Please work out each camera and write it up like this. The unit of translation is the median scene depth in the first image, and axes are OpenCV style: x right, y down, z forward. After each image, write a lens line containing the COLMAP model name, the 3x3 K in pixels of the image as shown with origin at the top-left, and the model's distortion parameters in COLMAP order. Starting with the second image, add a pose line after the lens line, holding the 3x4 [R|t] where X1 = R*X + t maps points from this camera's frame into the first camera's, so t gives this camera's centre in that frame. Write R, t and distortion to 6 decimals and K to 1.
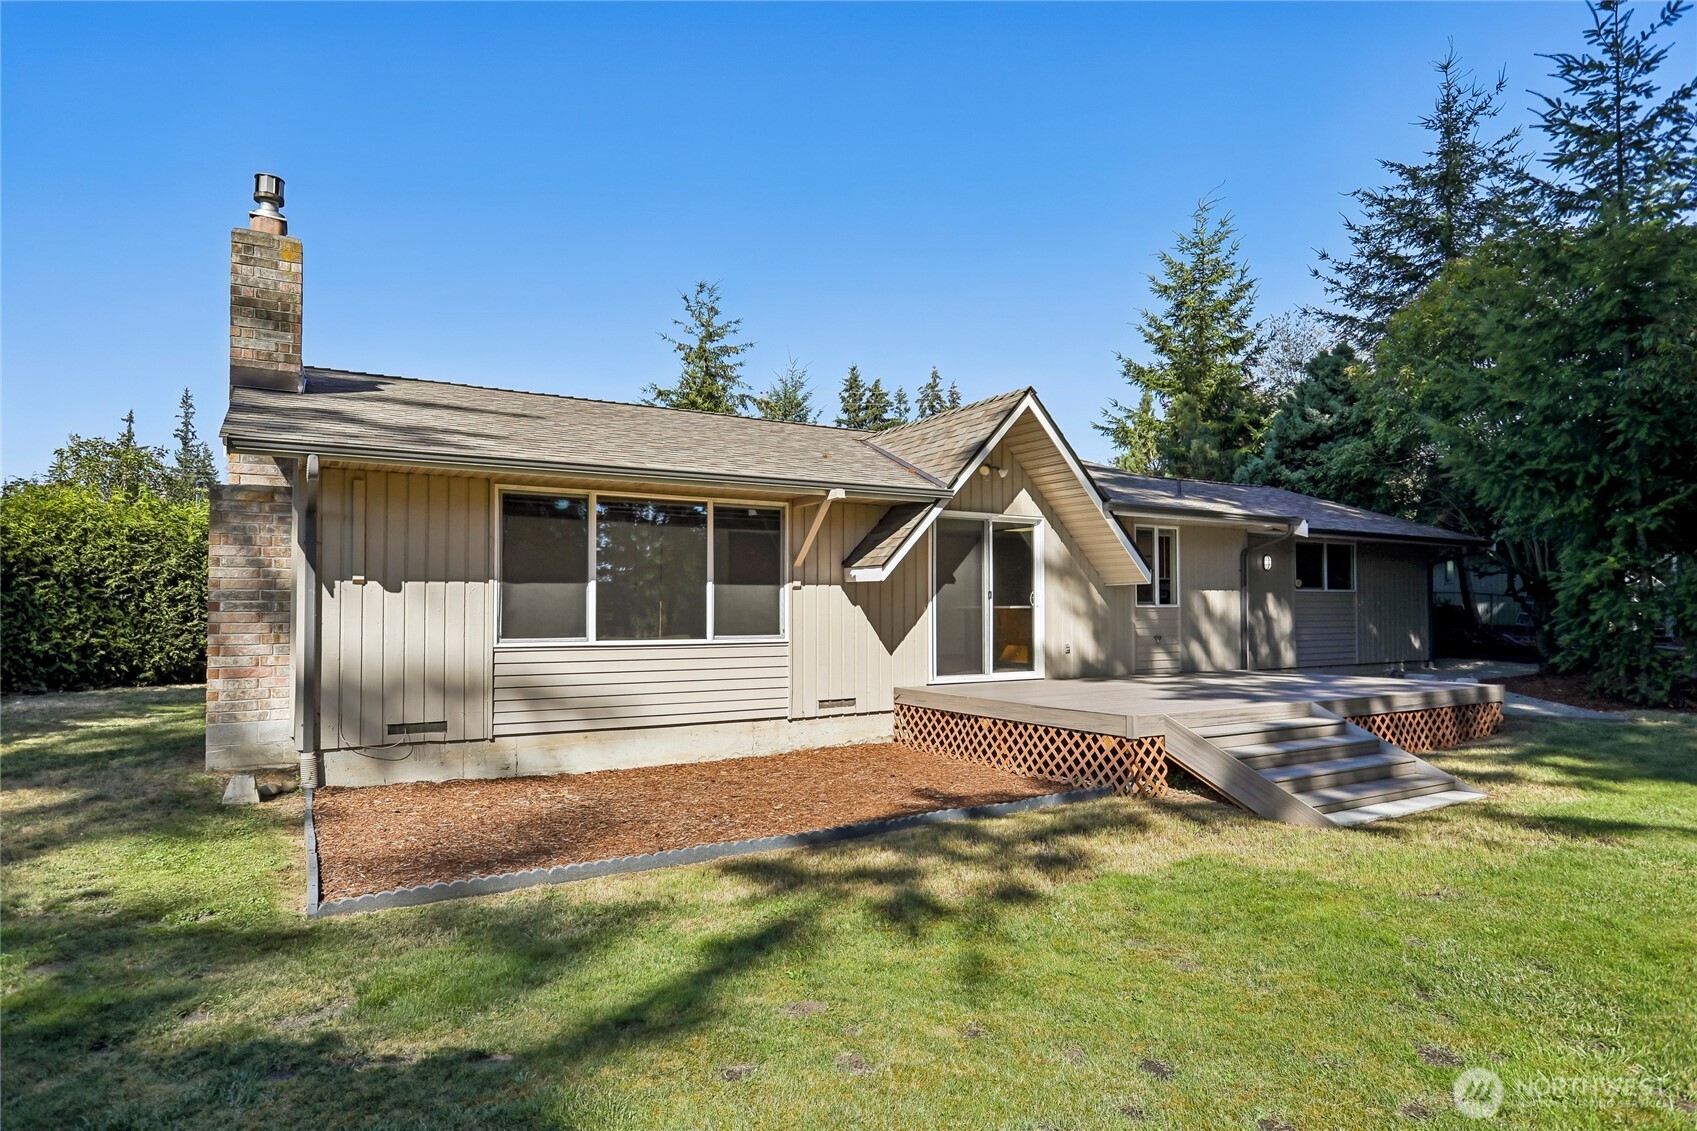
lens RADIAL K [[977.3, 0, 848.5], [0, 977.3, 565.5], [0, 0, 1]] dist [0.000394, 0.000422]
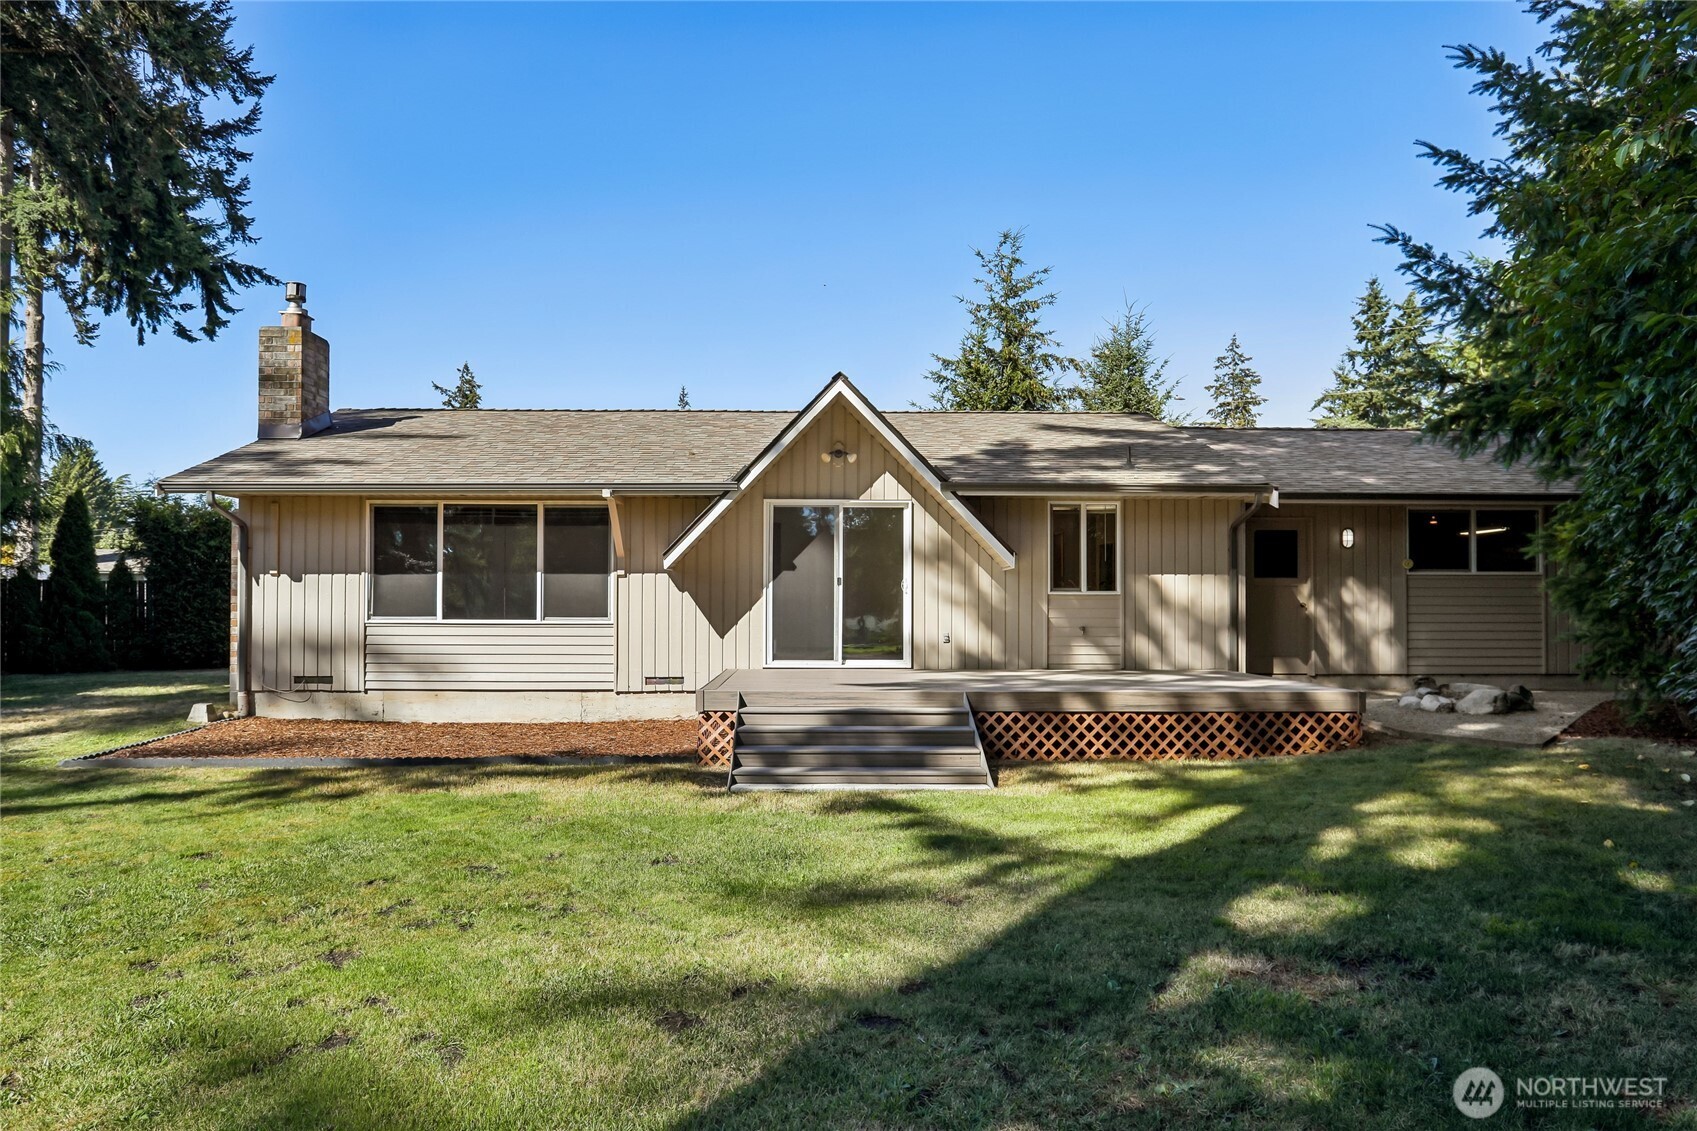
lens RADIAL K [[1202.1, 0, 848.5], [0, 1202.1, 565.5], [0, 0, 1]] dist [-0.008015, -0.001761]
pose [[0.853933, -0.011856, -0.520247, 0.882729], [0.019895, 0.999753, 0.009872, 0.001941], [0.520002, -0.018780, 0.853958, -0.046913]]
